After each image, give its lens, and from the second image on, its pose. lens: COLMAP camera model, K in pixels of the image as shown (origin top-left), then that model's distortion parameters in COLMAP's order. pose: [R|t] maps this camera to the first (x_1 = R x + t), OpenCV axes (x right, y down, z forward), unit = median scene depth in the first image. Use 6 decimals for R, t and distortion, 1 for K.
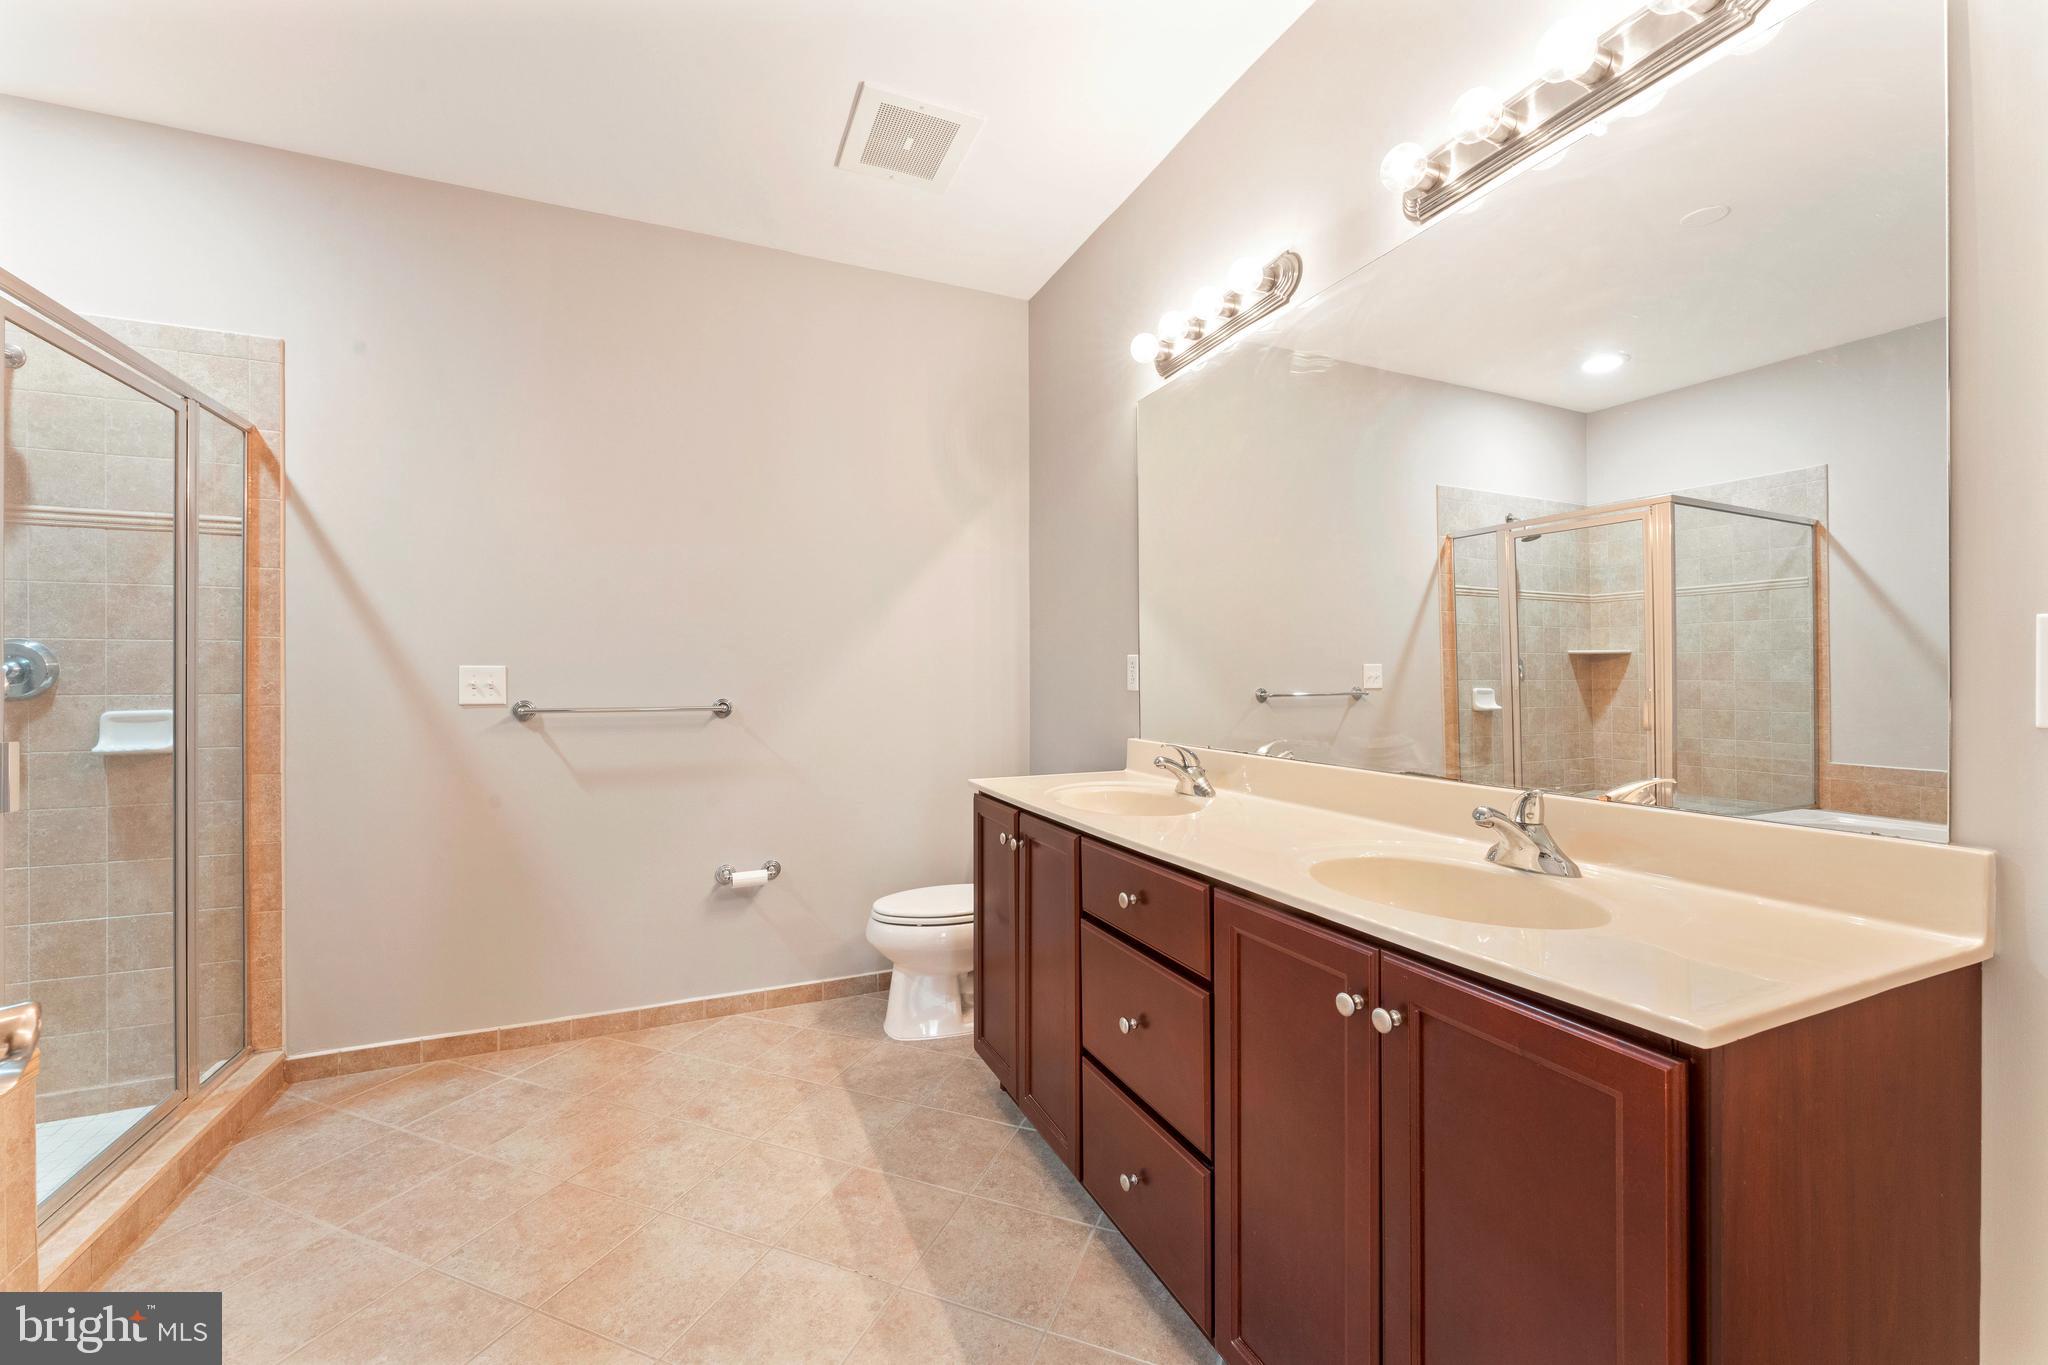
lens RADIAL K [[829.0, 0, 1038.7], [0, 829.0, 678.1], [0, 0, 1]] dist [-0.001548, 0.000106]
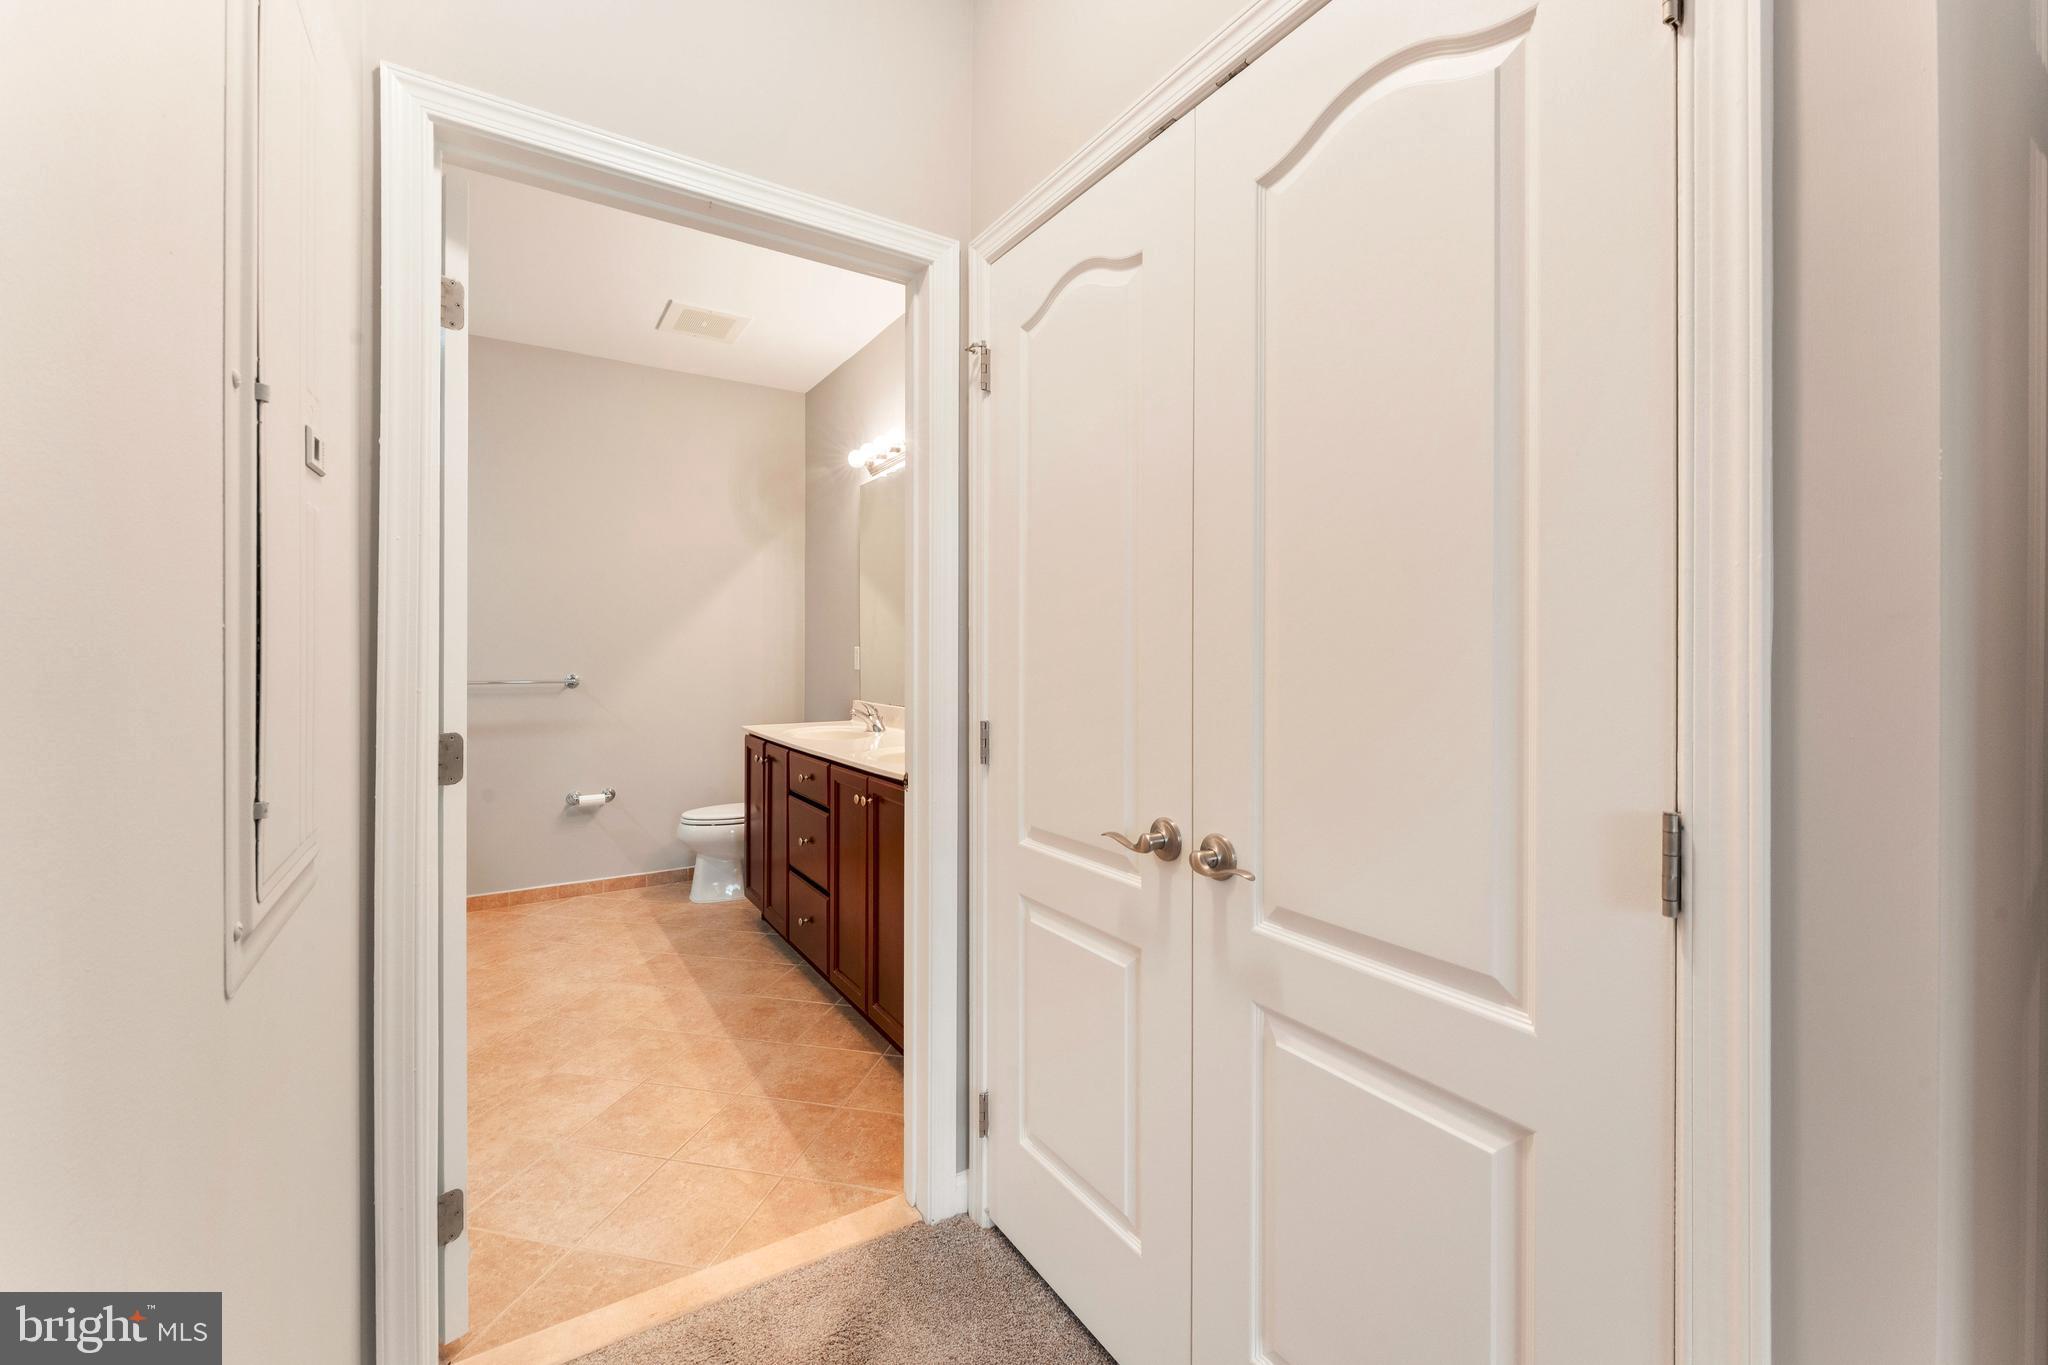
lens RADIAL K [[829.0, 0, 1037.7], [0, 829.0, 645.1], [0, 0, 1]] dist [-0.001548, 0.000106]
pose [[0.986272, 0.004082, 0.165077, 0.212321], [-0.003046, 0.999974, -0.006532, -0.023951], [-0.165099, 0.005940, 0.986259, -0.663552]]
